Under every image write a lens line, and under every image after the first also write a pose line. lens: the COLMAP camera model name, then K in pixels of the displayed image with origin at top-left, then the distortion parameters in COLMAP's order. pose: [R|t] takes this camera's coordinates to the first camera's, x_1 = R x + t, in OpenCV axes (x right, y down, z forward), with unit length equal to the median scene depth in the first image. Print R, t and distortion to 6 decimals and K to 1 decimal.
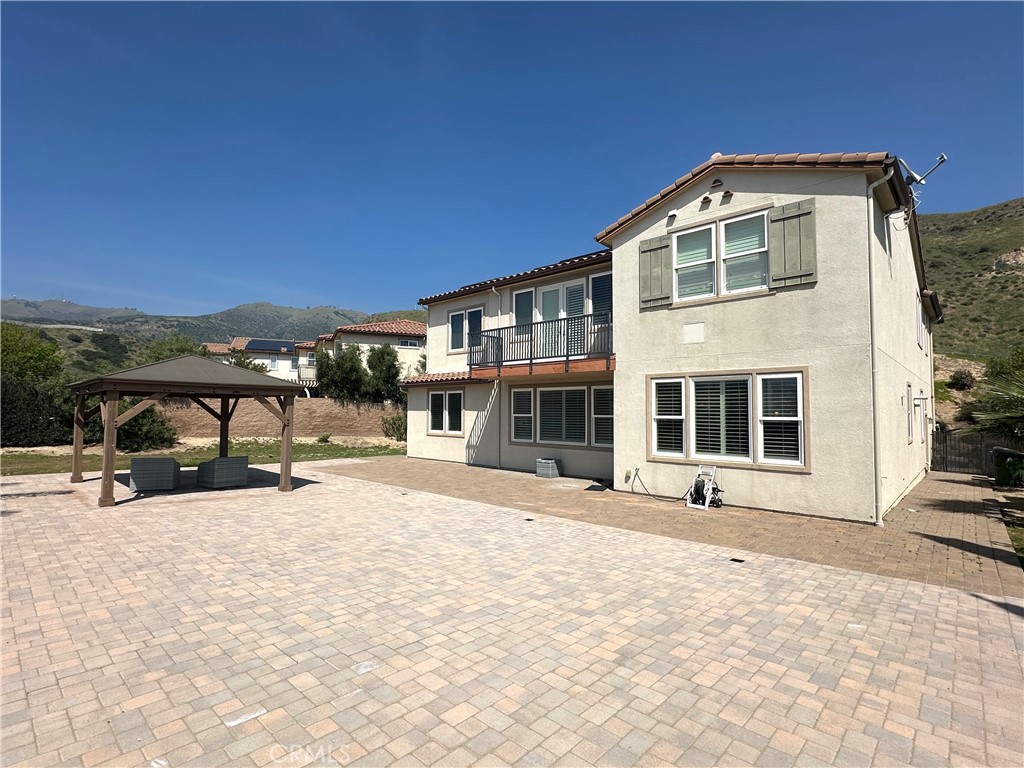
lens RADIAL K [[496.1, 0, 511.0], [0, 496.1, 385.9], [0, 0, 1]] dist [0.002525, -0.000061]
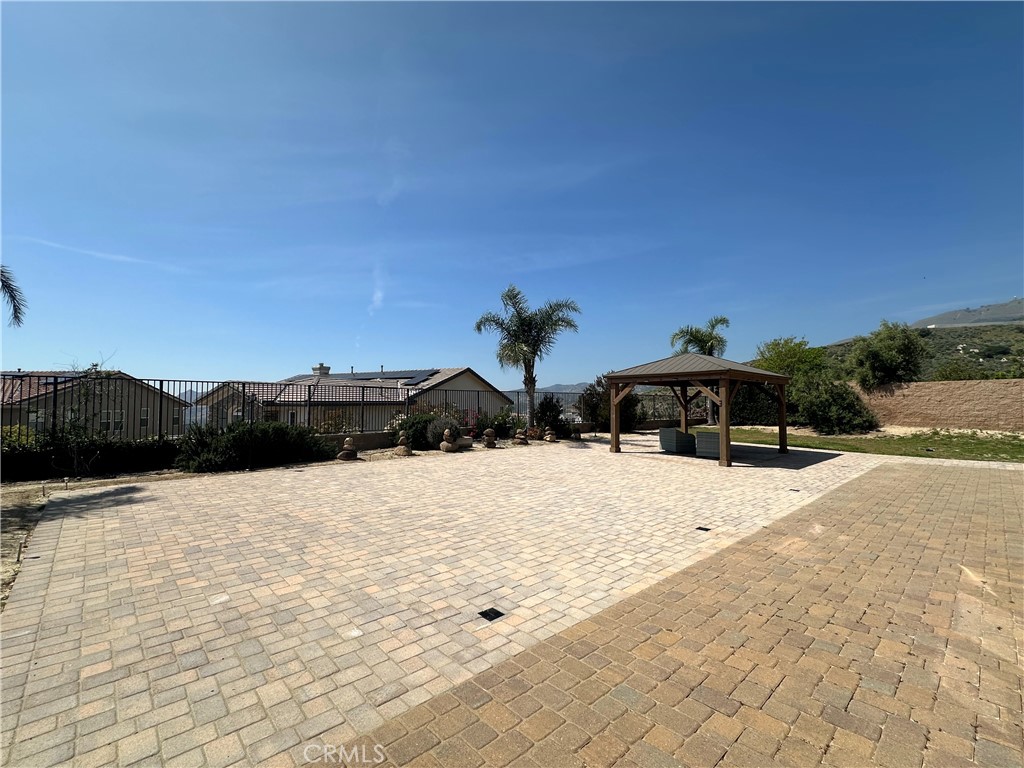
lens RADIAL K [[449.6, 0, 511.3], [0, 449.6, 386.4], [0, 0, 1]] dist [-0.002104, 0.000098]
pose [[-0.081868, -0.047490, -0.995511, 1.131728], [0.050389, 0.997389, -0.051723, 0.129756], [0.995369, -0.054397, -0.079261, 1.233174]]
